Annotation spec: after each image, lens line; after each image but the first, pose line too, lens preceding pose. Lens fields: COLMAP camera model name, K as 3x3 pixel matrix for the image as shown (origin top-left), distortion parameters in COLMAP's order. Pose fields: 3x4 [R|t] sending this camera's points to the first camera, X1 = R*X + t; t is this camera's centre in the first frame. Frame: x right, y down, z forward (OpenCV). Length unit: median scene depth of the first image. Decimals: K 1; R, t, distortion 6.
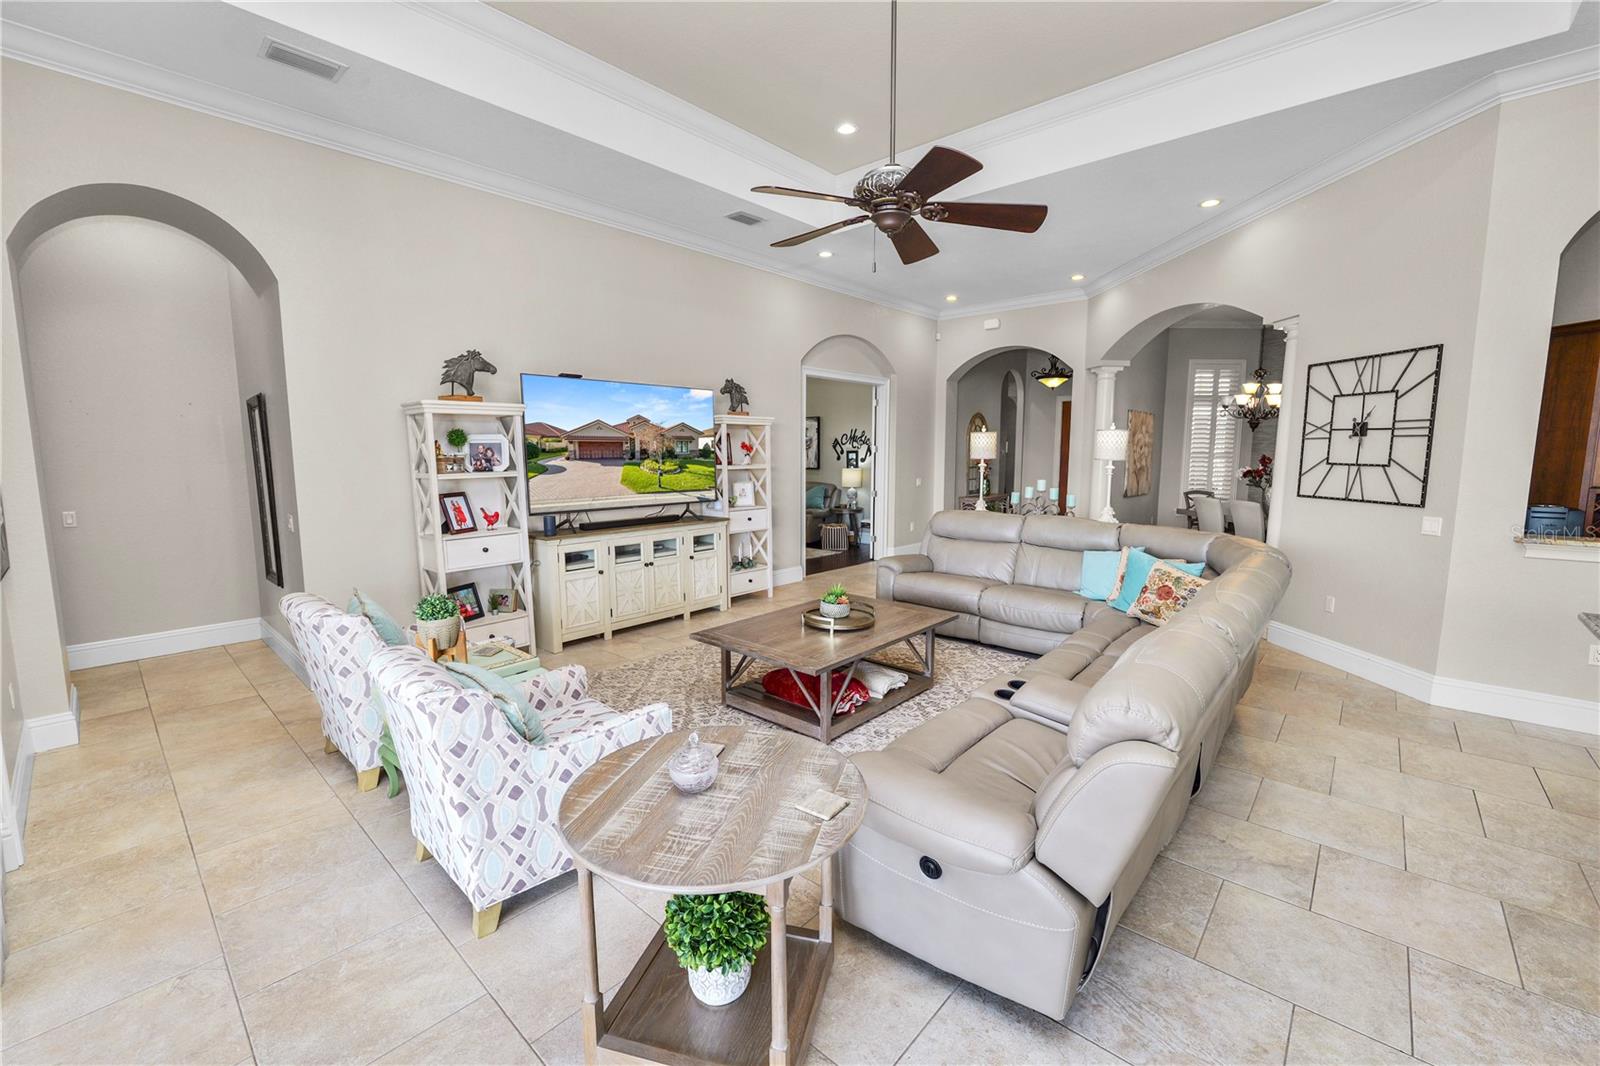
lens RADIAL K [[651.4, 0, 798.2], [0, 651.4, 532.1], [0, 0, 1]] dist [-0.014111, 0.001212]
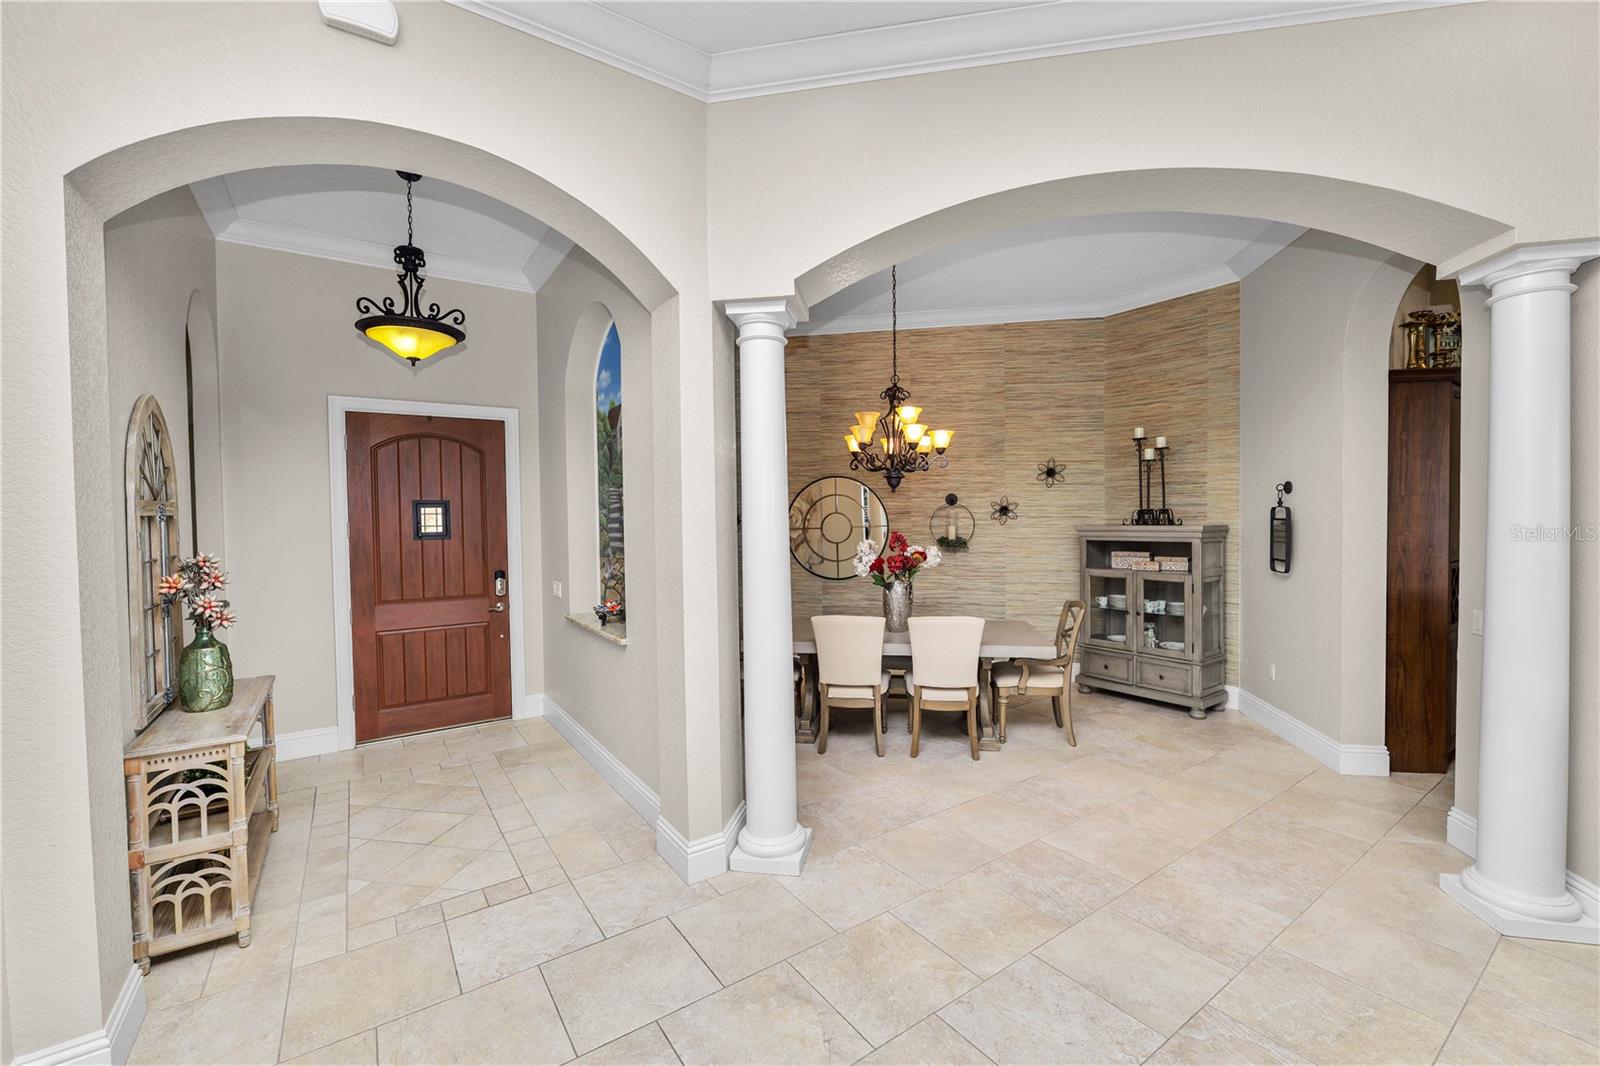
lens RADIAL K [[651.4, 0, 800.5], [0, 651.4, 530.9], [0, 0, 1]] dist [-0.014111, 0.001212]
pose [[0.234451, -0.023839, 0.971836, 0.180249], [0.132490, 0.991155, -0.007650, -0.191476], [-0.963057, 0.130552, 0.235536, 1.415839]]
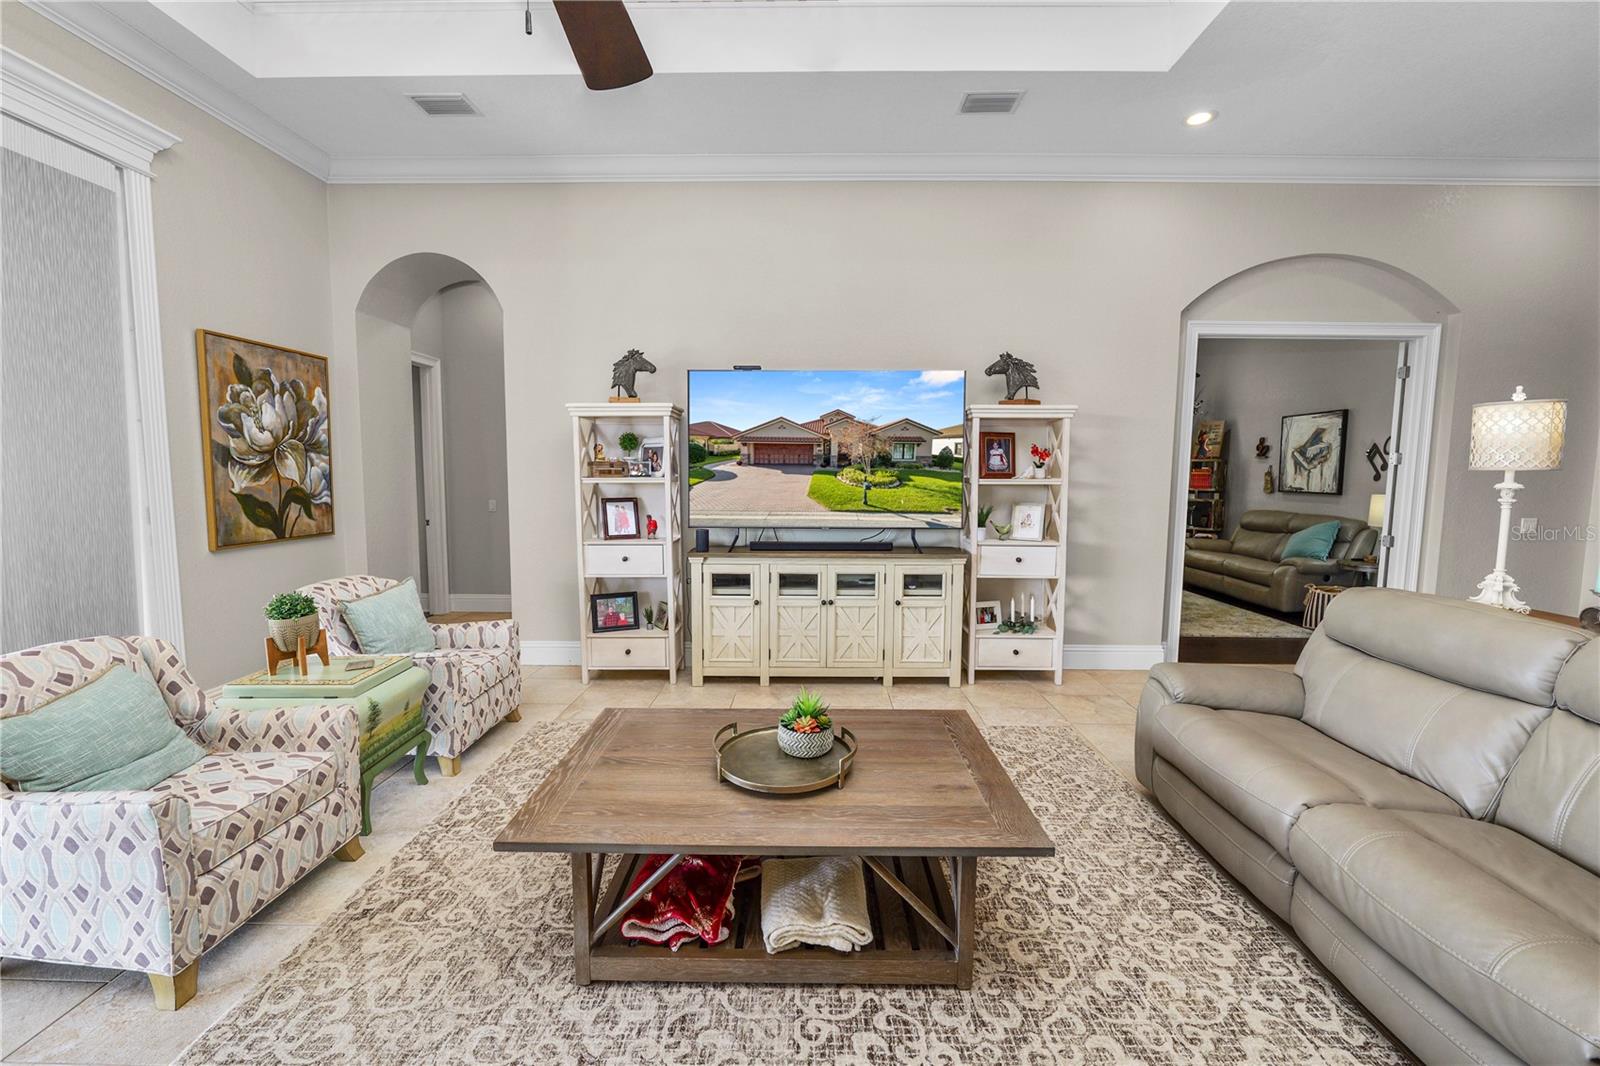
lens RADIAL K [[651.4, 0, 803.5], [0, 651.4, 529.7], [0, 0, 1]] dist [-0.014111, 0.001212]
pose [[0.658179, 0.072791, -0.749334, 0.346030], [-0.099392, 0.995004, 0.009355, -0.043438], [0.746272, 0.068321, 0.662126, 0.494677]]
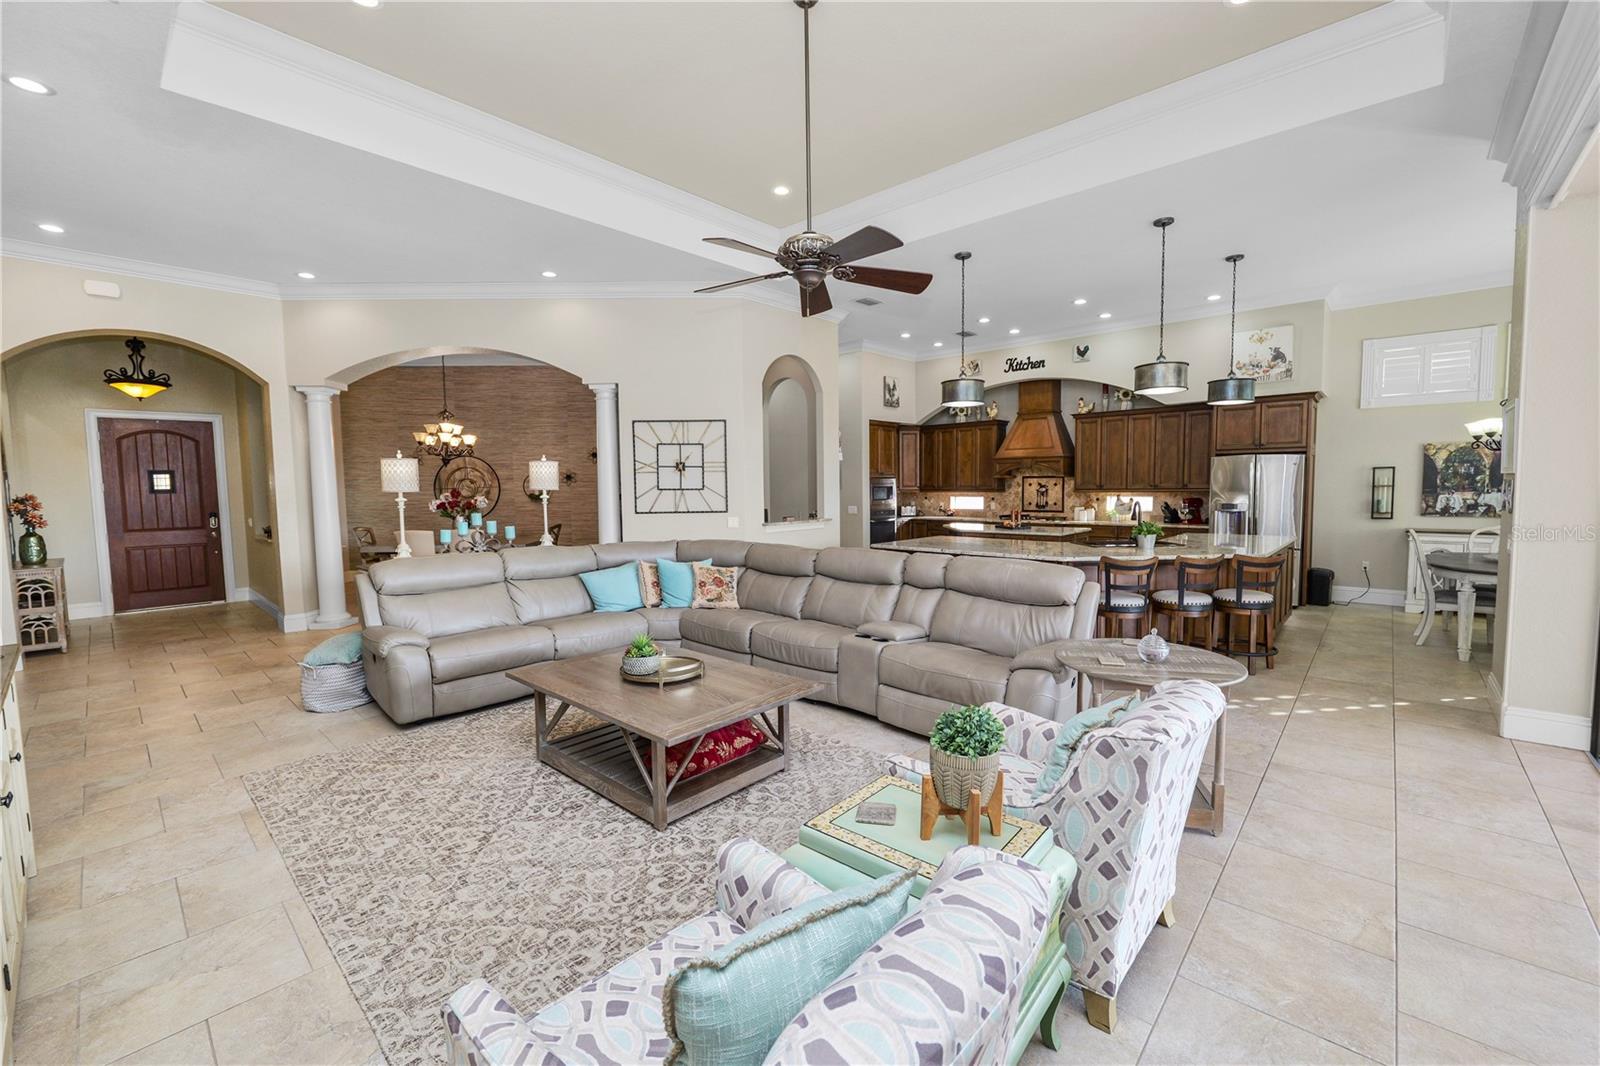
lens RADIAL K [[651.4, 0, 805.0], [0, 651.4, 531.7], [0, 0, 1]] dist [-0.014111, 0.001212]
pose [[0.004032, -0.070446, 0.997507, -0.595022], [0.135720, 0.988324, 0.069249, -0.061206], [-0.990739, 0.135102, 0.013546, 0.593283]]
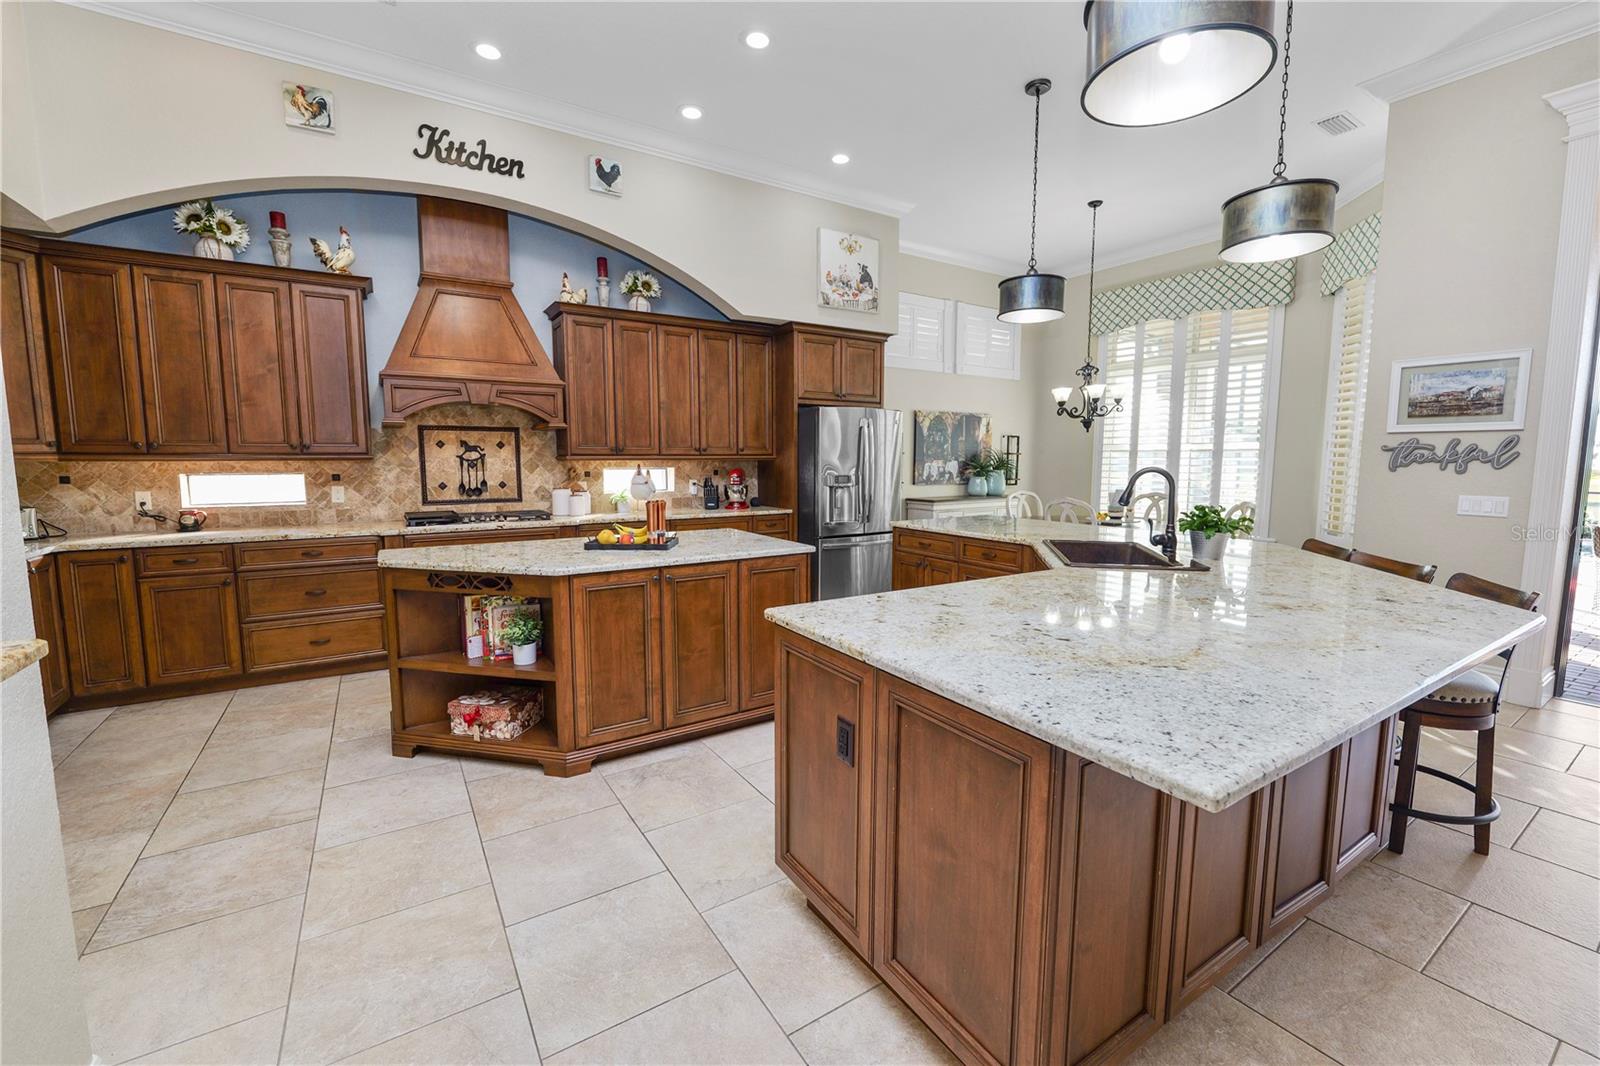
lens RADIAL K [[651.4, 0, 801.6], [0, 651.4, 528.8], [0, 0, 1]] dist [-0.014111, 0.001212]
pose [[-0.965103, -0.026947, 0.260479, 0.662790], [0.033300, 0.973988, 0.224141, -0.042966], [-0.259744, 0.224993, -0.939101, 0.658657]]
